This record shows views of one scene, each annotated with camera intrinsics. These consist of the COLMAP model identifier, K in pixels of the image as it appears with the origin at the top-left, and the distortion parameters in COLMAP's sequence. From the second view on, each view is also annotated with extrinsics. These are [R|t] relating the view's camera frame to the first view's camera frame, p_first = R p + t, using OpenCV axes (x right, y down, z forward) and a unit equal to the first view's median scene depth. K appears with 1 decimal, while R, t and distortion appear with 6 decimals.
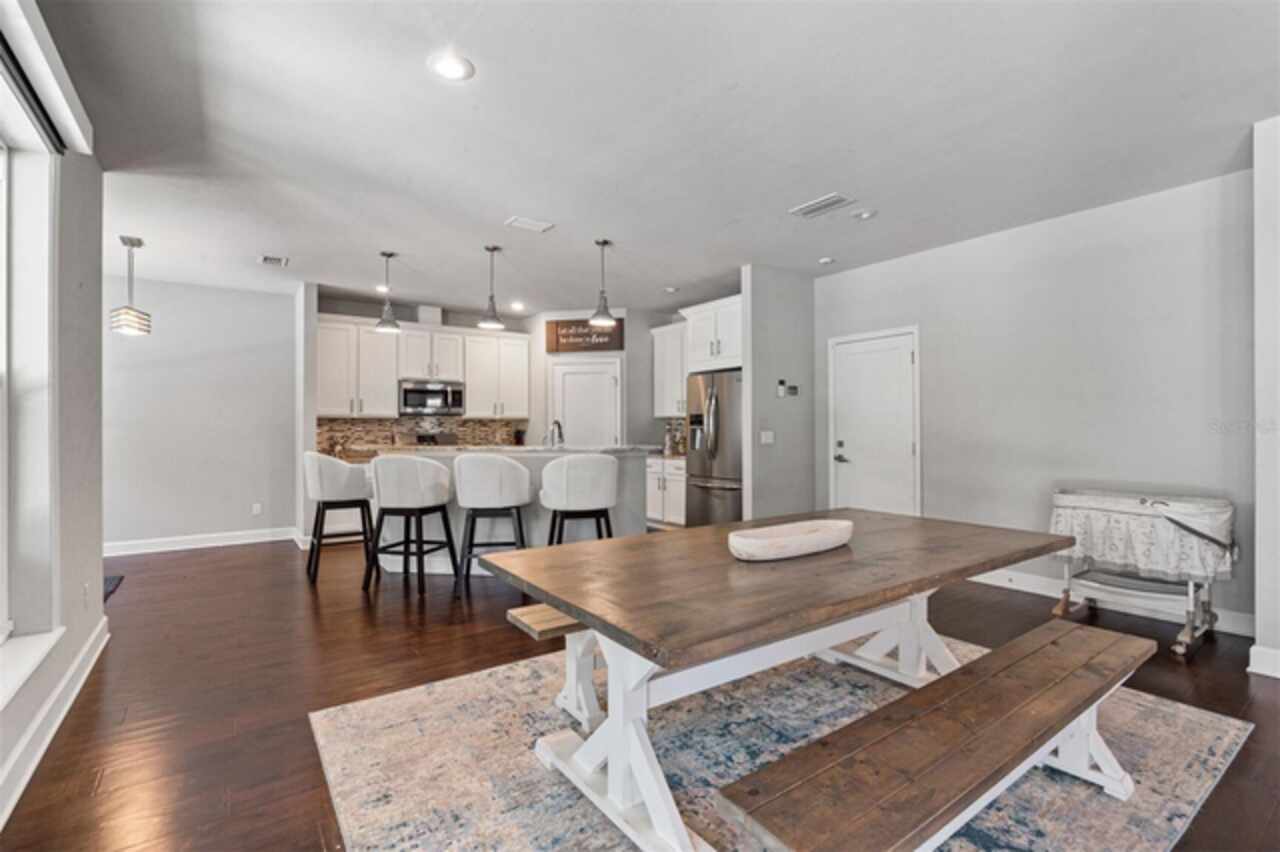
lens RADIAL K [[587.2, 0, 642.2], [0, 587.2, 426.4], [0, 0, 1]] dist [-0.011244, 0.000103]
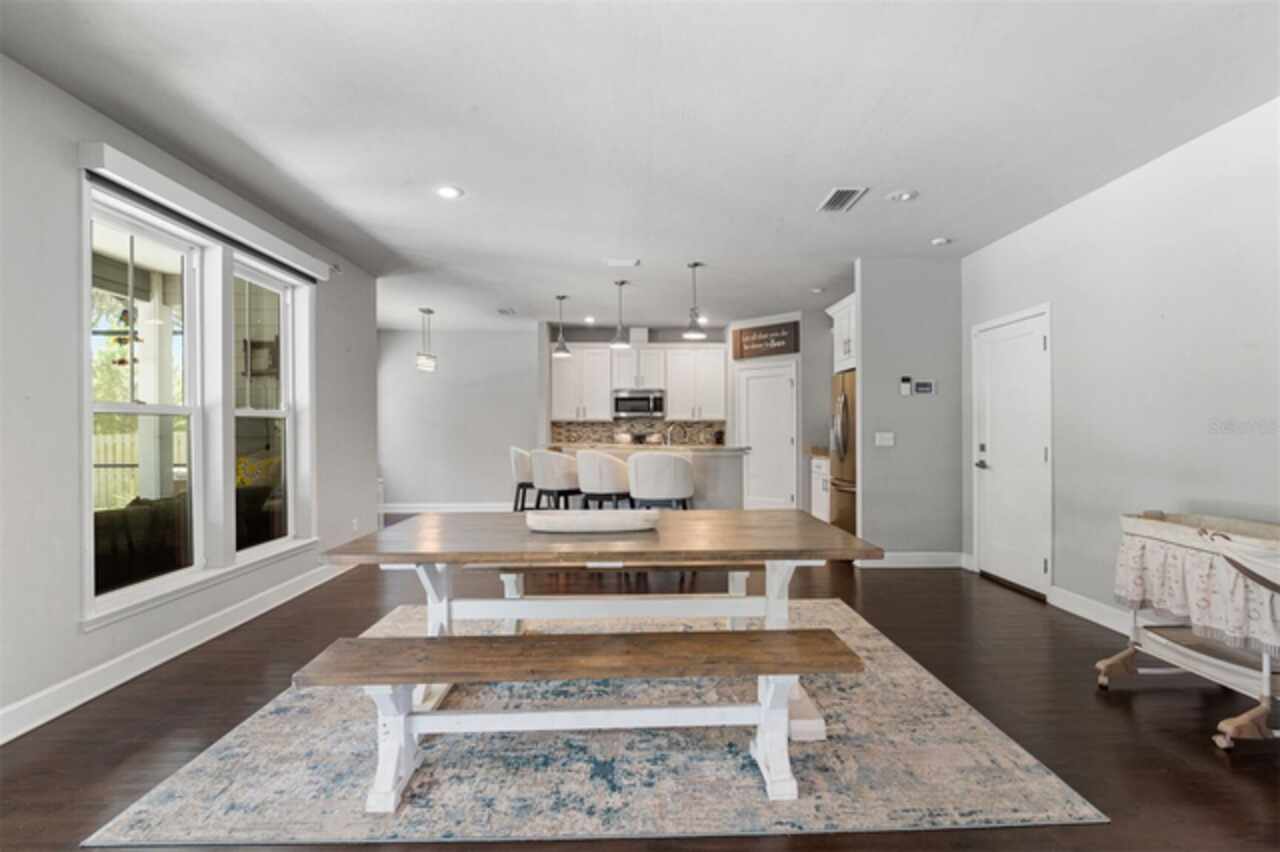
lens RADIAL K [[587.2, 0, 647.1], [0, 587.2, 429.8], [0, 0, 1]] dist [-0.011244, 0.000103]
pose [[0.831300, -0.000551, -0.555823, 0.388657], [0.003830, 0.999981, 0.004736, -0.002102], [0.555810, -0.006065, 0.831287, 0.011502]]
